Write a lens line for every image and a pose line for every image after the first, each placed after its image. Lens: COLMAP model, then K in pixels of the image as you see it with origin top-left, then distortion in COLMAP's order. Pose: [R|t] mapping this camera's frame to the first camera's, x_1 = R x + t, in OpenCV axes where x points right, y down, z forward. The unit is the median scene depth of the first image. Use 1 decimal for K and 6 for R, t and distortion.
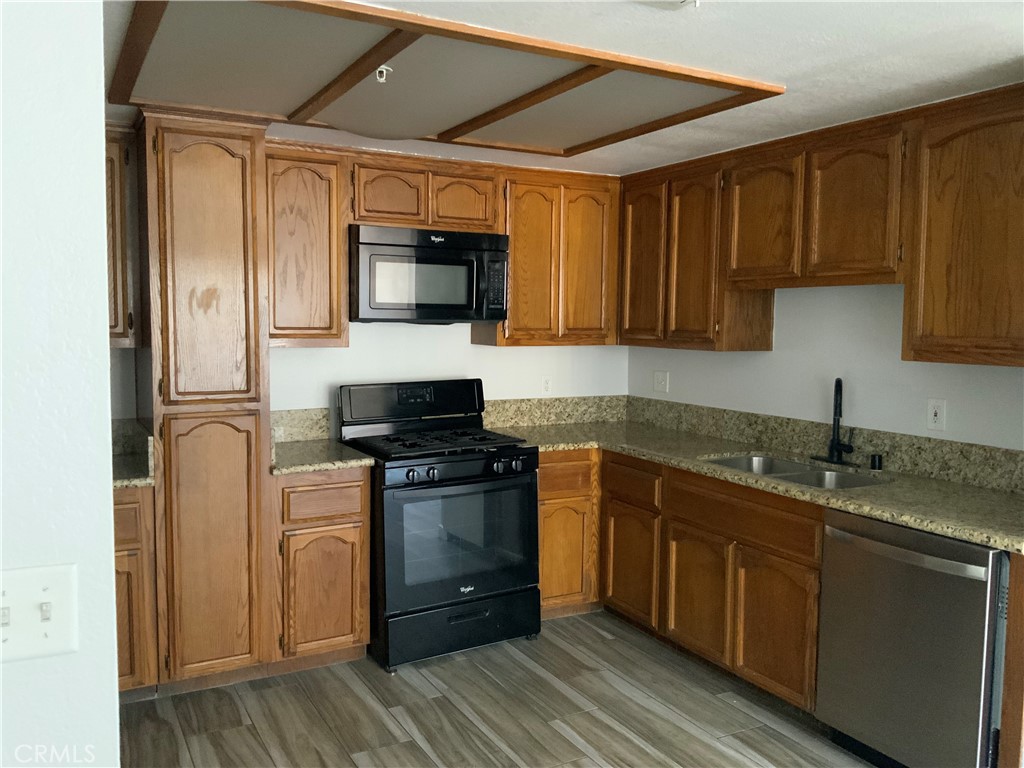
lens RADIAL K [[869.1, 0, 512.0], [0, 869.1, 384.0], [0, 0, 1]] dist [0.134745, -0.309003]
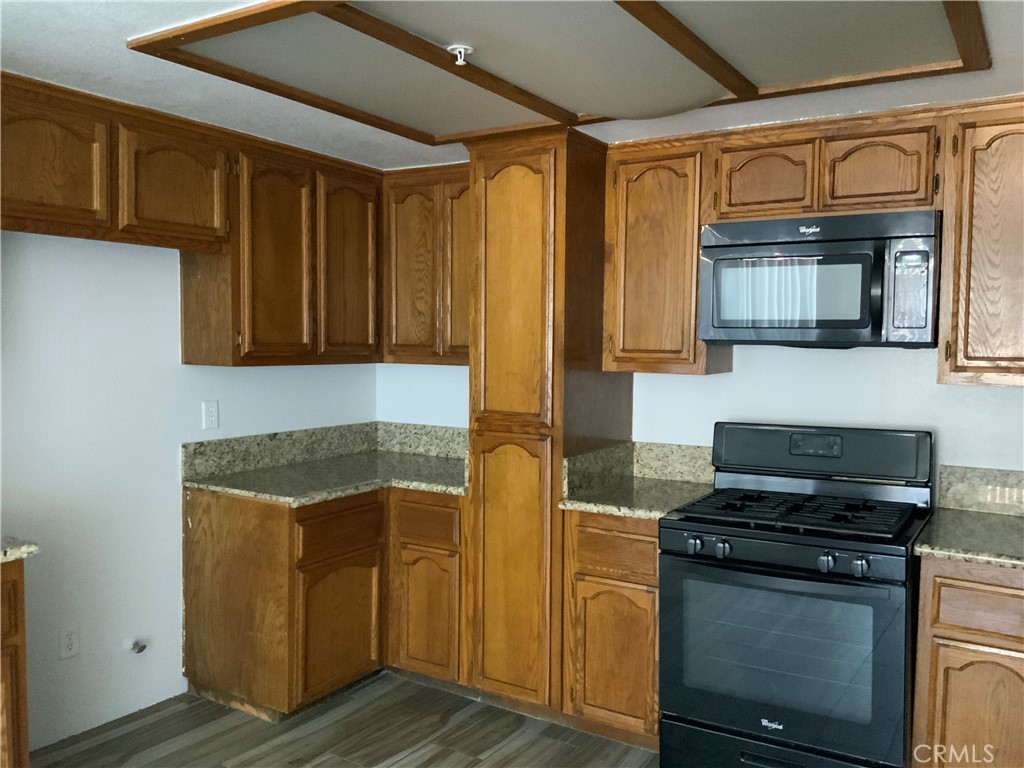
lens RADIAL K [[869.1, 0, 512.0], [0, 869.1, 384.0], [0, 0, 1]] dist [0.134745, -0.309003]
pose [[0.461936, 0.046141, -0.885712, 0.468755], [-0.073734, 0.997187, 0.013493, -0.032391], [0.883843, 0.059075, 0.464038, 0.472974]]
